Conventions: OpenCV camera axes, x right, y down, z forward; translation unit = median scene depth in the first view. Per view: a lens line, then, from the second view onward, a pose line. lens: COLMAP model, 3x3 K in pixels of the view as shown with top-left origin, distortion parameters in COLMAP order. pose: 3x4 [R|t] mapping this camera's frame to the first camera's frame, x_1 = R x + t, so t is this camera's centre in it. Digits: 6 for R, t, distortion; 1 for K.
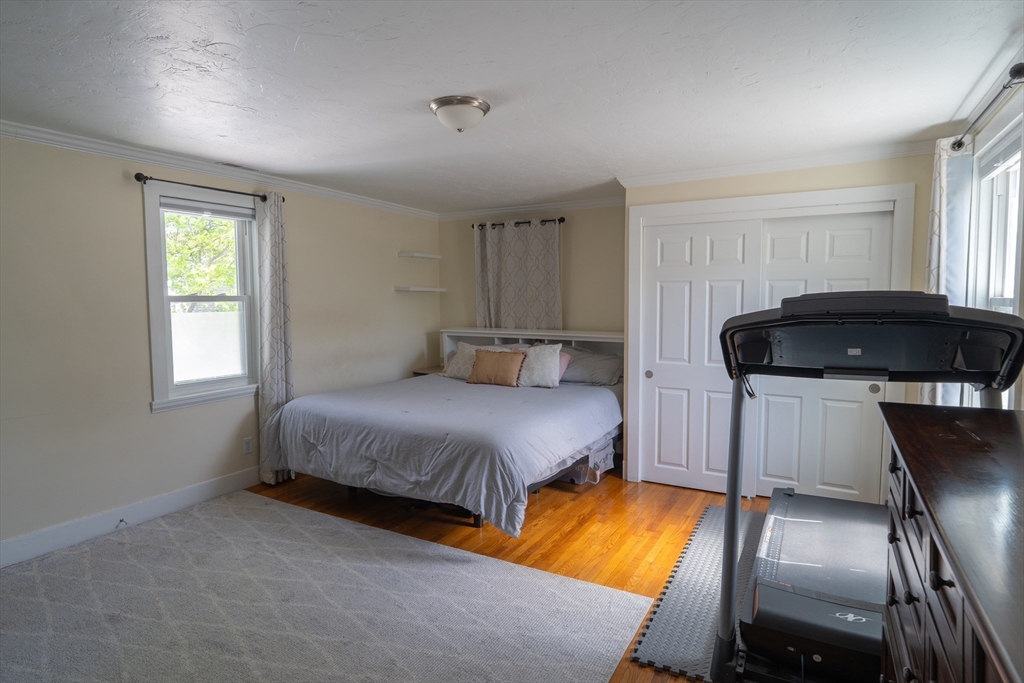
lens RADIAL K [[556.7, 0, 510.8], [0, 556.7, 337.4], [0, 0, 1]] dist [-0.003034, 0.000429]
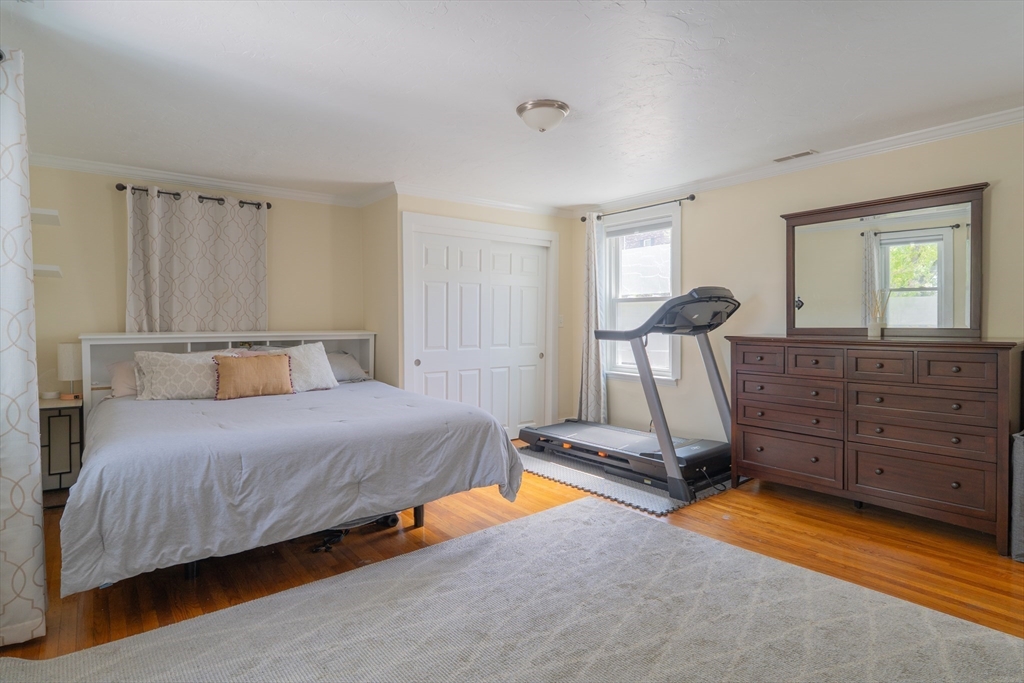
lens RADIAL K [[556.7, 0, 511.9], [0, 556.7, 335.1], [0, 0, 1]] dist [-0.003034, 0.000429]
pose [[0.371588, -0.026035, 0.928033, -0.663049], [0.062738, 0.998026, 0.002878, 0.017464], [-0.926276, 0.057154, 0.372488, 0.365319]]
